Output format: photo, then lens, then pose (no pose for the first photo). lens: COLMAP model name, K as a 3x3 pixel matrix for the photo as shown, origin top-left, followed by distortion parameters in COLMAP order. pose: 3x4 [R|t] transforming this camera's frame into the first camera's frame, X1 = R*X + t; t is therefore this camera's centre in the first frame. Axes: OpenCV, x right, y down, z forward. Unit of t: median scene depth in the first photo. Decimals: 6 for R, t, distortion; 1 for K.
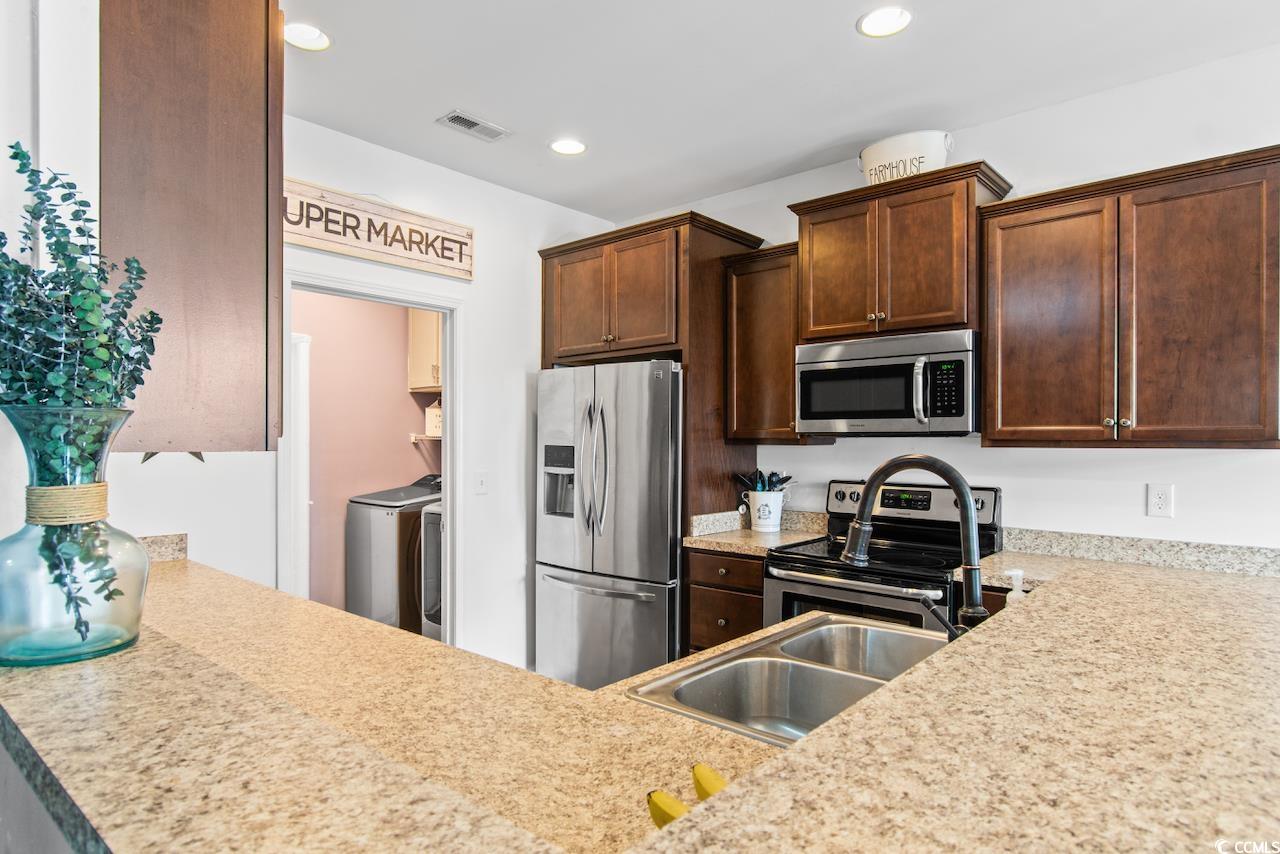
lens RADIAL K [[721.7, 0, 641.8], [0, 721.7, 438.1], [0, 0, 1]] dist [-0.003251, 0.000821]
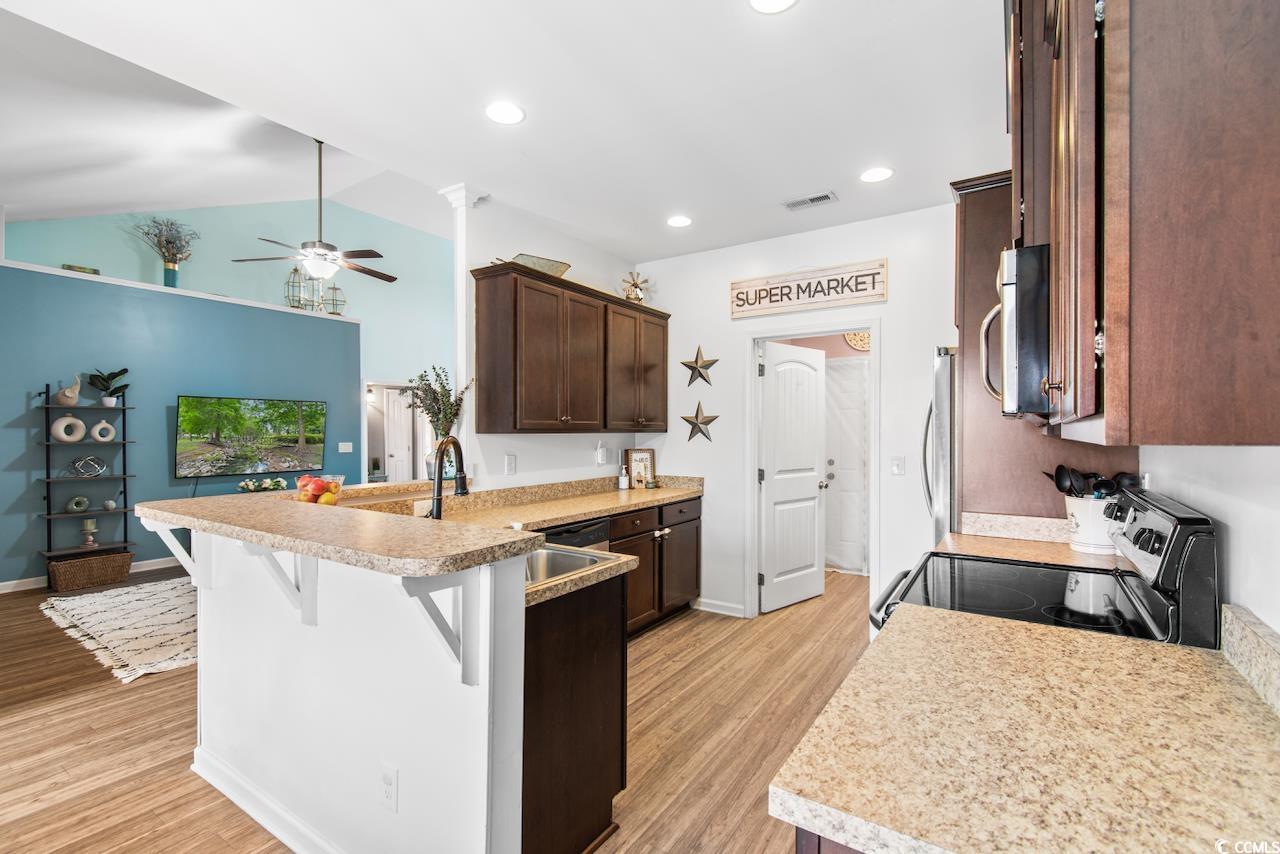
lens RADIAL K [[565.1, 0, 640.5], [0, 565.1, 434.6], [0, 0, 1]] dist [0.003791, -0.002223]
pose [[0.131306, 0.002716, -0.991338, 0.853459], [0.006504, 0.999972, 0.003601, 0.005311], [0.991321, -0.006921, 0.131285, 0.582542]]
